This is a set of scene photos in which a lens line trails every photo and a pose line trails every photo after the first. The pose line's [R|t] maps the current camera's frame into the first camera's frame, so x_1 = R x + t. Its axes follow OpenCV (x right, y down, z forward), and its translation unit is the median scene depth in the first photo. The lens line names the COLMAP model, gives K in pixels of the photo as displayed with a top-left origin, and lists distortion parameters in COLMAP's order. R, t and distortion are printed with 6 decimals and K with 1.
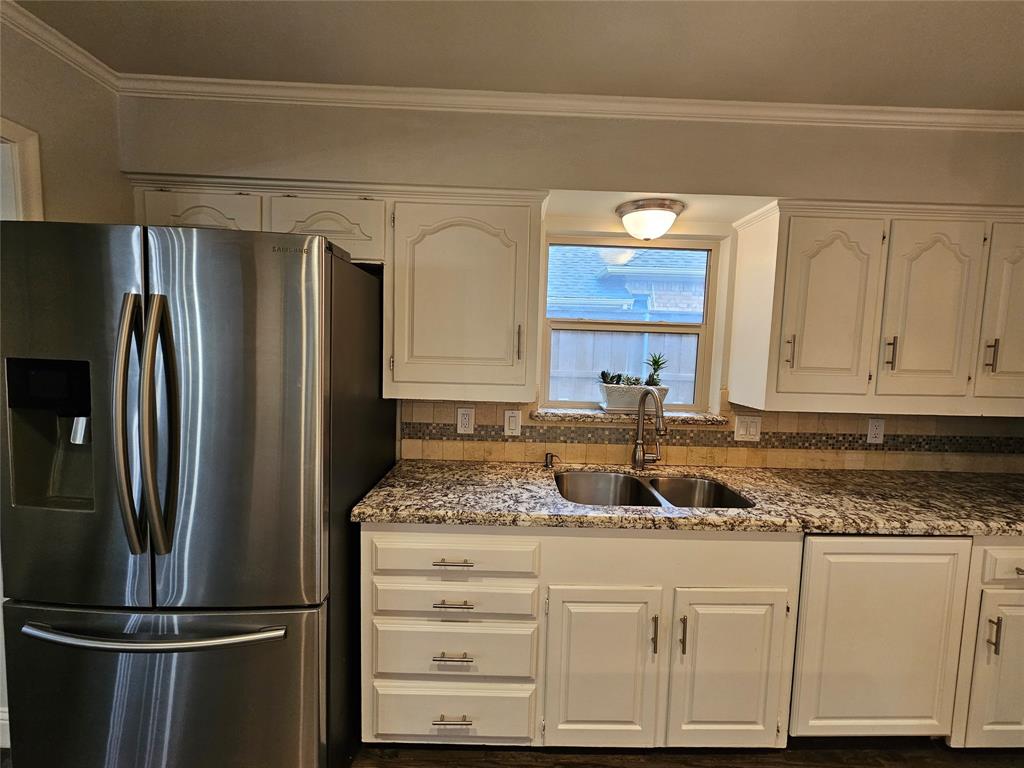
lens RADIAL K [[418.0, 0, 518.1], [0, 418.0, 381.8], [0, 0, 1]] dist [-0.001565, 0.000121]
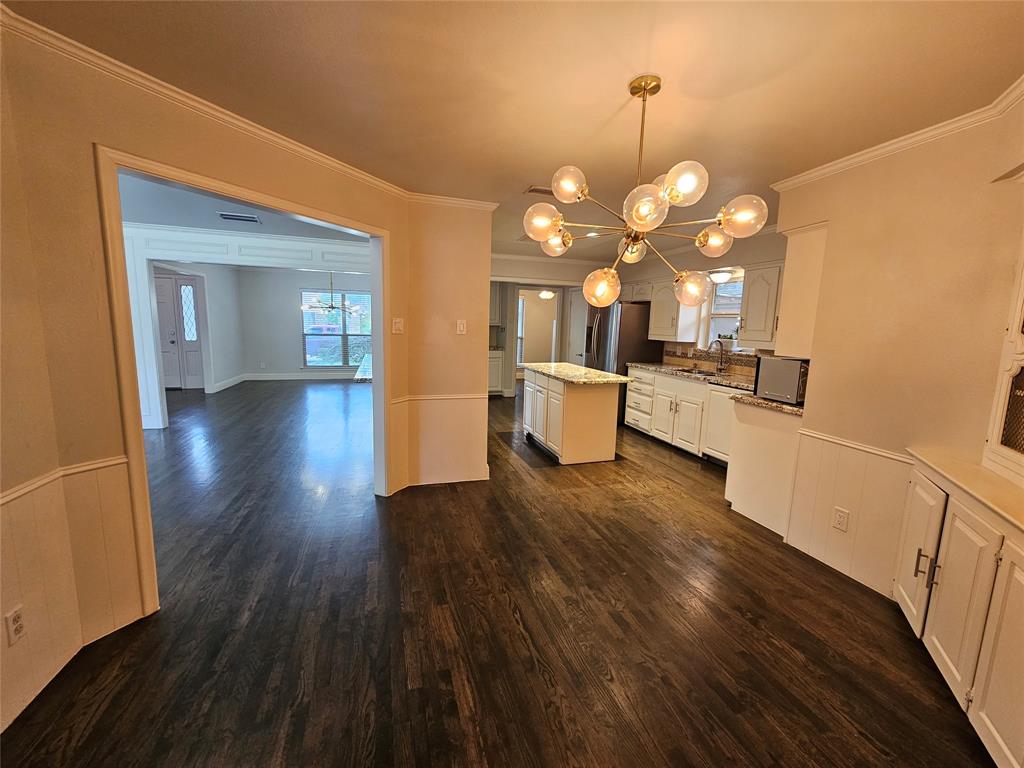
lens RADIAL K [[418.0, 0, 518.1], [0, 418.0, 381.8], [0, 0, 1]] dist [-0.001565, 0.000121]
pose [[0.288077, 0.114120, -0.950783, 2.703842], [-0.098075, 0.991169, 0.089251, 0.185261], [0.952572, 0.067536, 0.296725, -1.037353]]
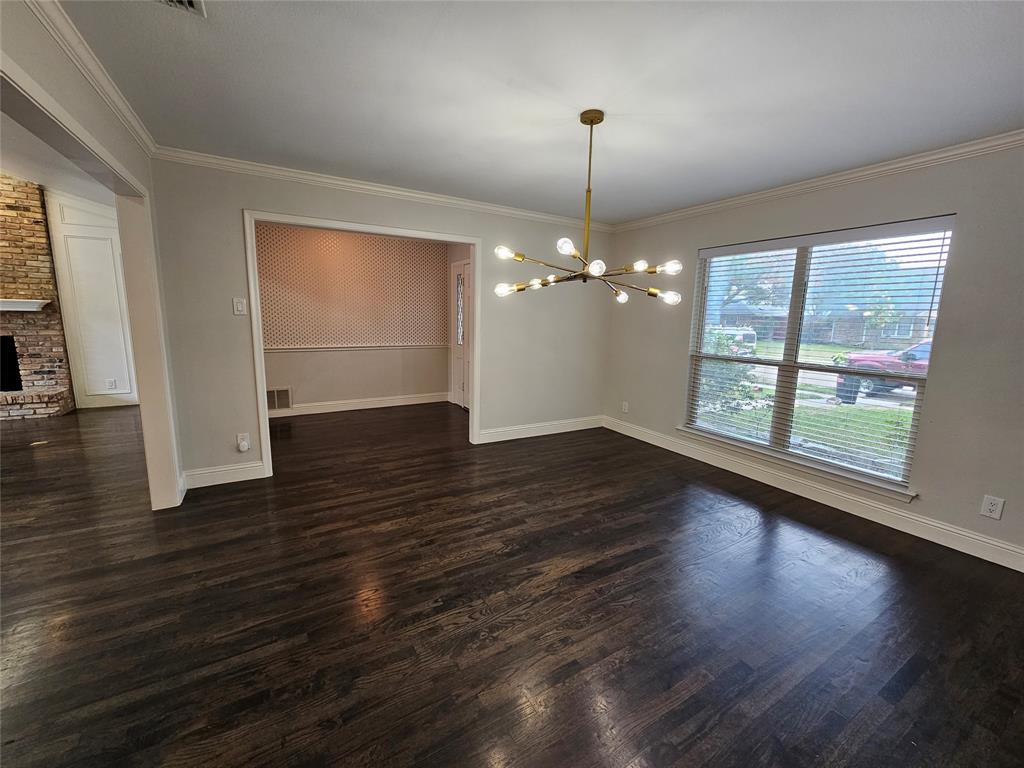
lens RADIAL K [[418.0, 0, 518.1], [0, 418.0, 381.8], [0, 0, 1]] dist [-0.001565, 0.000121]
pose [[-0.865058, 0.030997, -0.500714, -1.291471], [-0.089885, 0.972362, 0.215485, 0.061728], [0.493554, 0.231413, -0.838363, -0.592064]]
